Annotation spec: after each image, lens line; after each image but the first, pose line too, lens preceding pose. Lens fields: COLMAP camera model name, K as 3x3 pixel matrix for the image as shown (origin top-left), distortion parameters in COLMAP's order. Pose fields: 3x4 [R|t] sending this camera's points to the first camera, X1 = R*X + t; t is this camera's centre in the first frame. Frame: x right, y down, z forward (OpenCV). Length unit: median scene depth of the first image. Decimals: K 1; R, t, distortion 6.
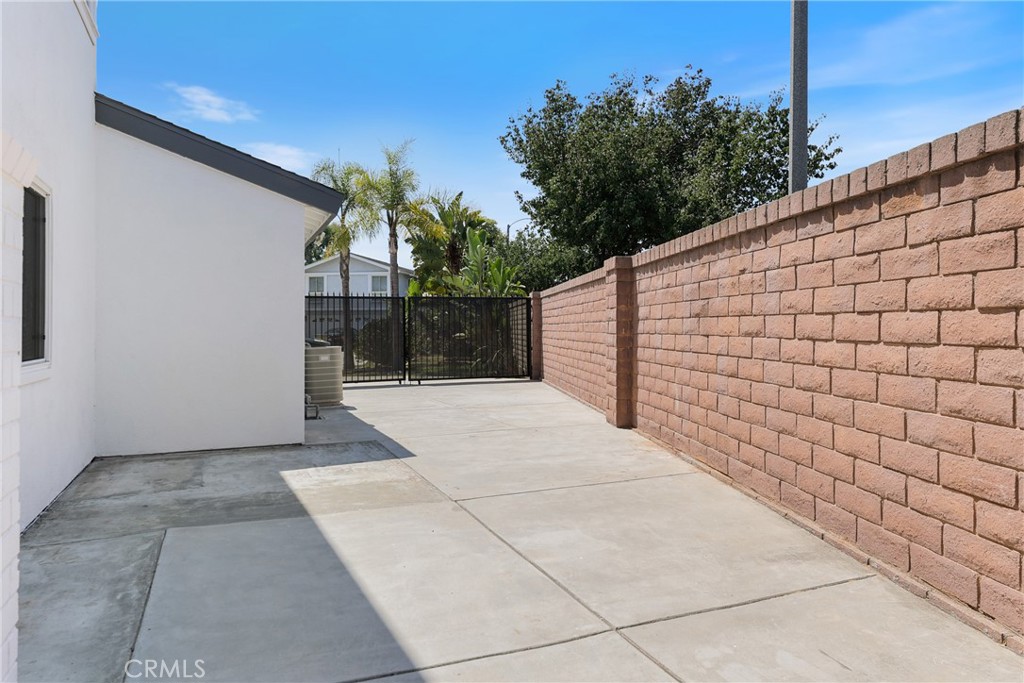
lens RADIAL K [[687.6, 0, 511.1], [0, 687.6, 334.8], [0, 0, 1]] dist [-0.079455, 0.000242]
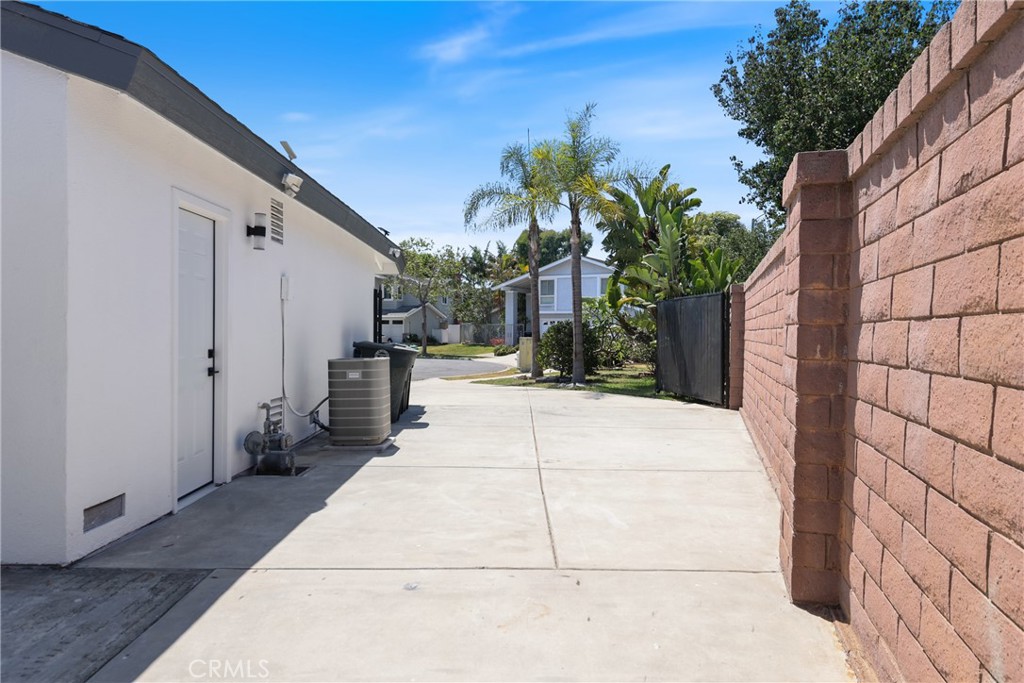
lens RADIAL K [[626.9, 0, 510.5], [0, 626.9, 345.2], [0, 0, 1]] dist [0.001976, -0.001284]
pose [[0.919106, 0.024825, -0.393229, 0.063860], [-0.020323, 0.999672, 0.015608, -0.004879], [0.393487, -0.006353, 0.919308, 0.273853]]
